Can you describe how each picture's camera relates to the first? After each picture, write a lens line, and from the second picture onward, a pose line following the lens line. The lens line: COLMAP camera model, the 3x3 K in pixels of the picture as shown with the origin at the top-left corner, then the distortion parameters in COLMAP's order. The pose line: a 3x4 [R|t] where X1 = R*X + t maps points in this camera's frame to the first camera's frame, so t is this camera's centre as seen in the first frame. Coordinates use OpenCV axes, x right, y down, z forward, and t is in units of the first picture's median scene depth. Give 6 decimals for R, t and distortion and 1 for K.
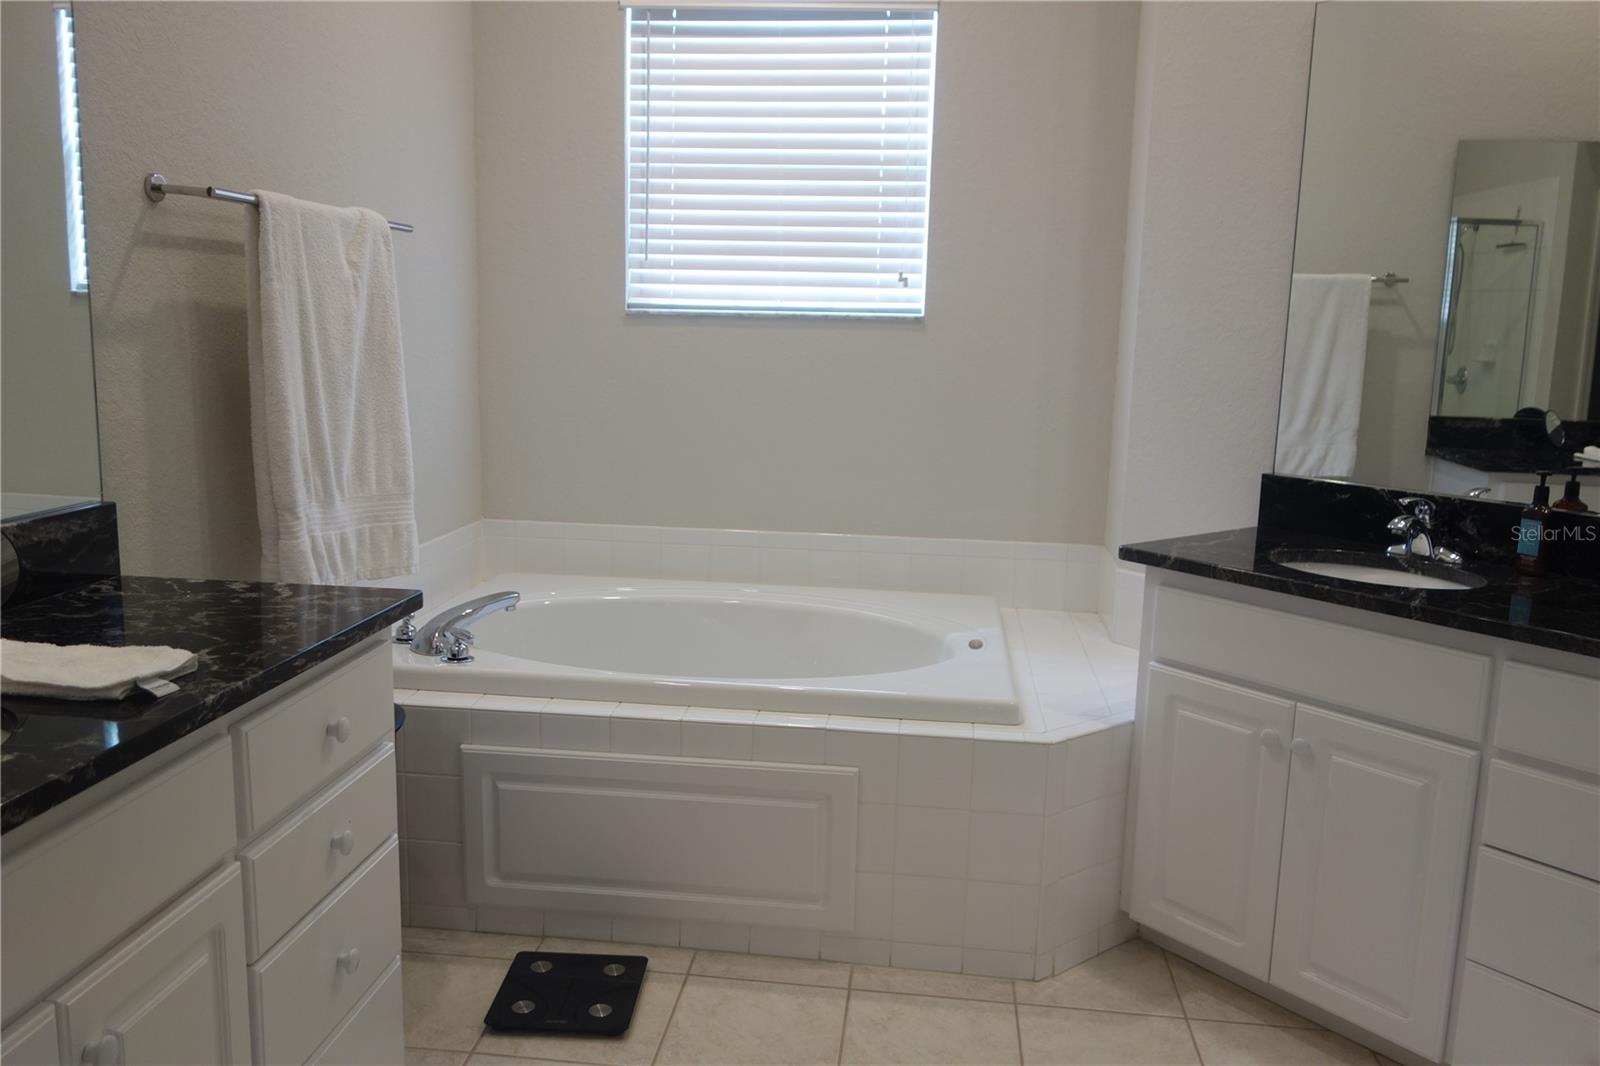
lens RADIAL K [[1259.3, 0, 807.9], [0, 1259.3, 537.5], [0, 0, 1]] dist [-0.002292, -0.004905]
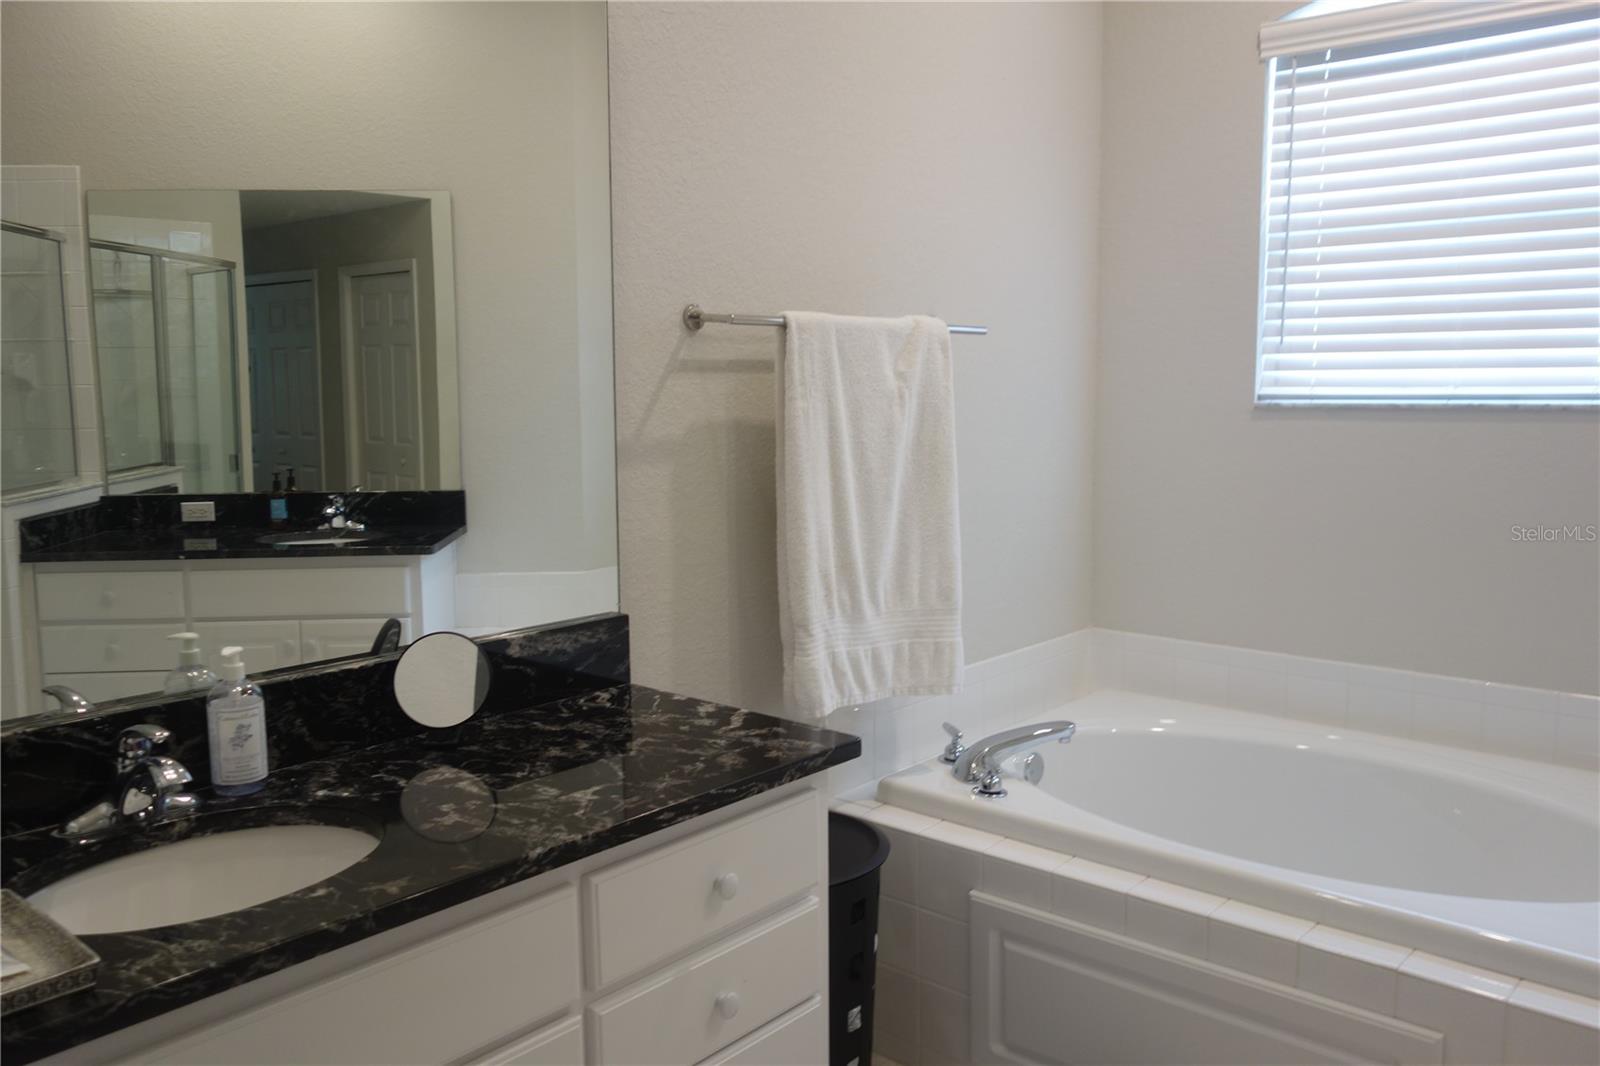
lens RADIAL K [[1259.3, 0, 794.5], [0, 1259.3, 536.6], [0, 0, 1]] dist [-0.002292, -0.004905]
pose [[0.815959, 0.042069, -0.576578, 0.140302], [-0.070611, 0.997134, -0.027173, -0.059789], [0.573782, 0.062885, 0.816590, 0.164342]]
